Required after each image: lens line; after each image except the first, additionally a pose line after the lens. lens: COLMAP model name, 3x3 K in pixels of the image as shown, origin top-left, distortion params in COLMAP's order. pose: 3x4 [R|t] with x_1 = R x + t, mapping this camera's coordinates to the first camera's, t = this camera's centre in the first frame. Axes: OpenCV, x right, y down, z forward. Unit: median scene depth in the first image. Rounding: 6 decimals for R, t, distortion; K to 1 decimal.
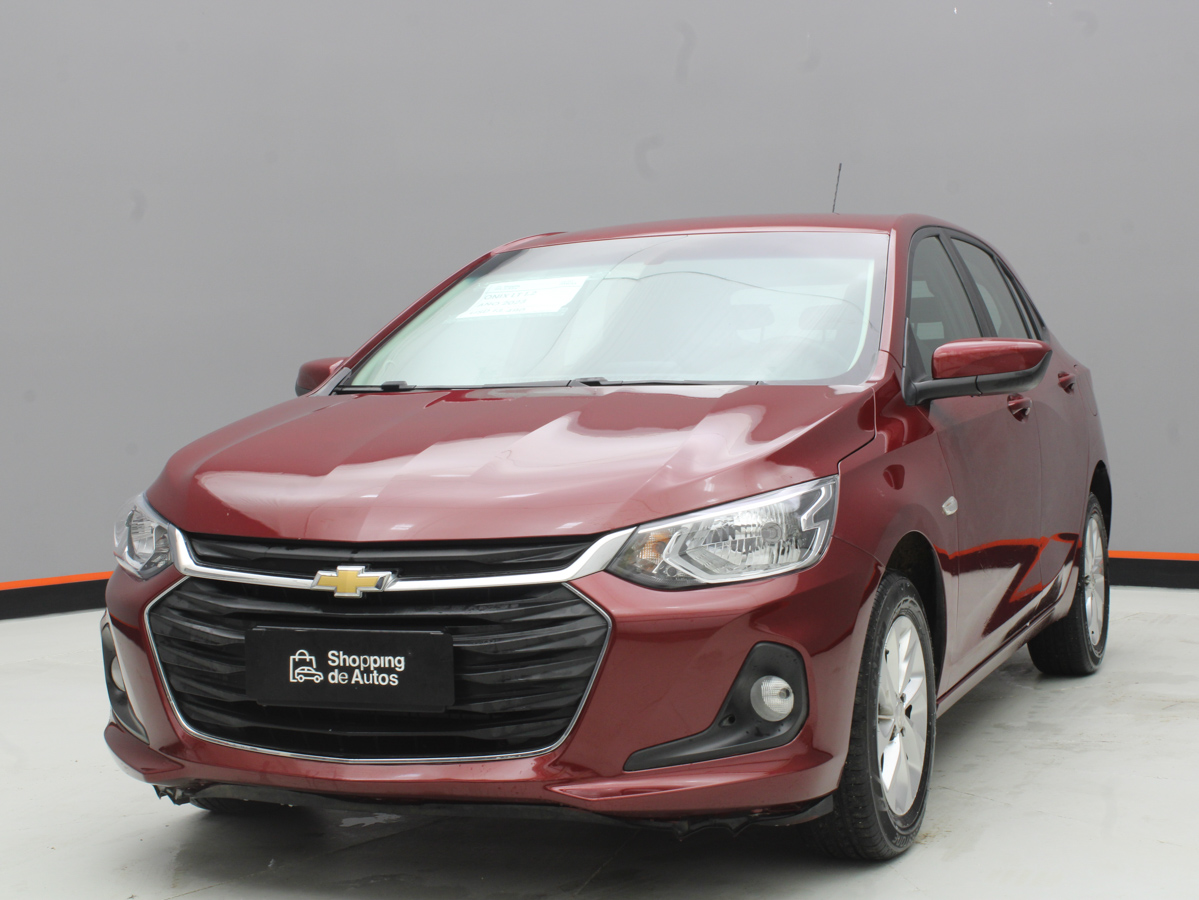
lens RADIAL K [[2003.3, 0, 599.5], [0, 2003.3, 450.0], [0, 0, 1]] dist [-0.038141, 0.058279]
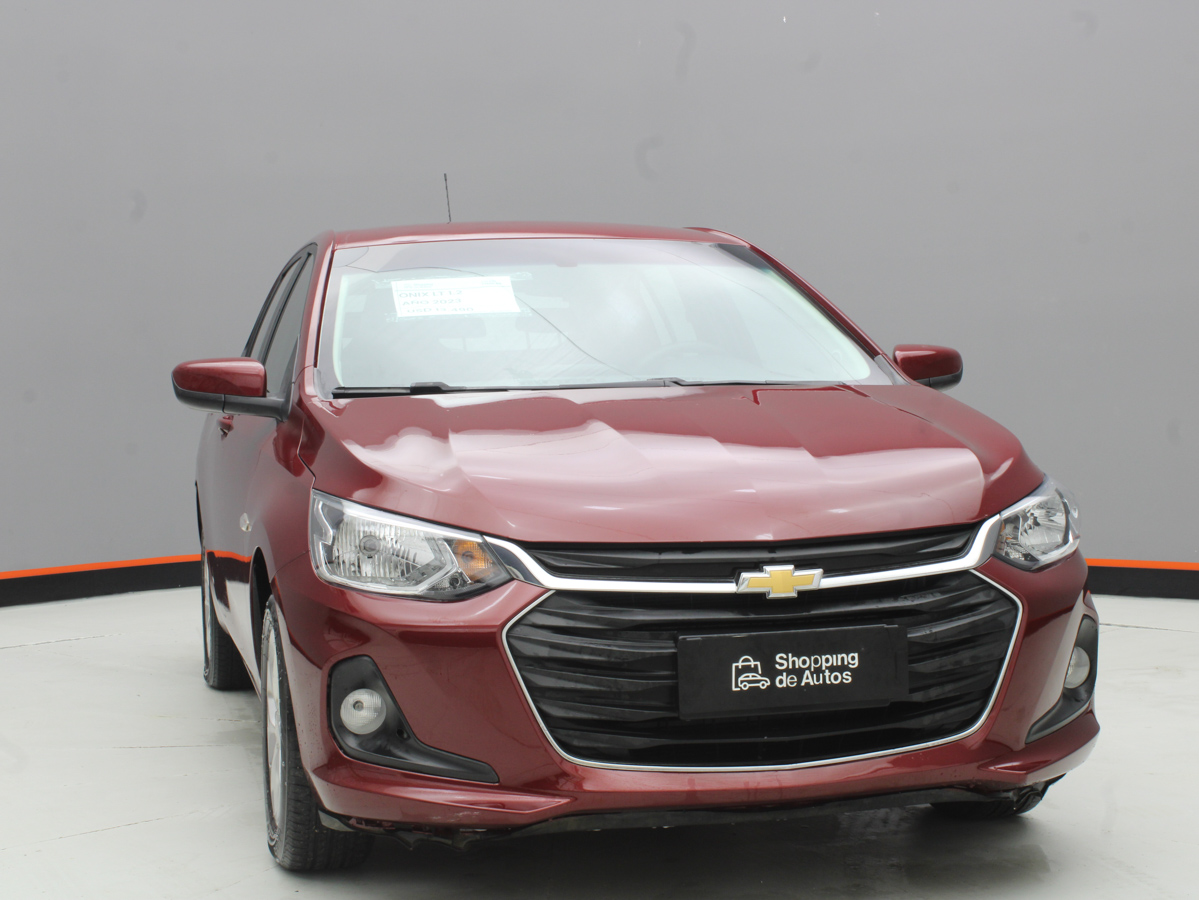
lens RADIAL K [[2003.3, 0, 599.5], [0, 2003.3, 450.0], [0, 0, 1]] dist [-0.038141, 0.058279]
pose [[0.807489, -0.015233, 0.589686, -0.770886], [0.023421, 0.999706, -0.006245, 0.006051], [-0.589418, 0.018854, 0.807608, 0.269596]]
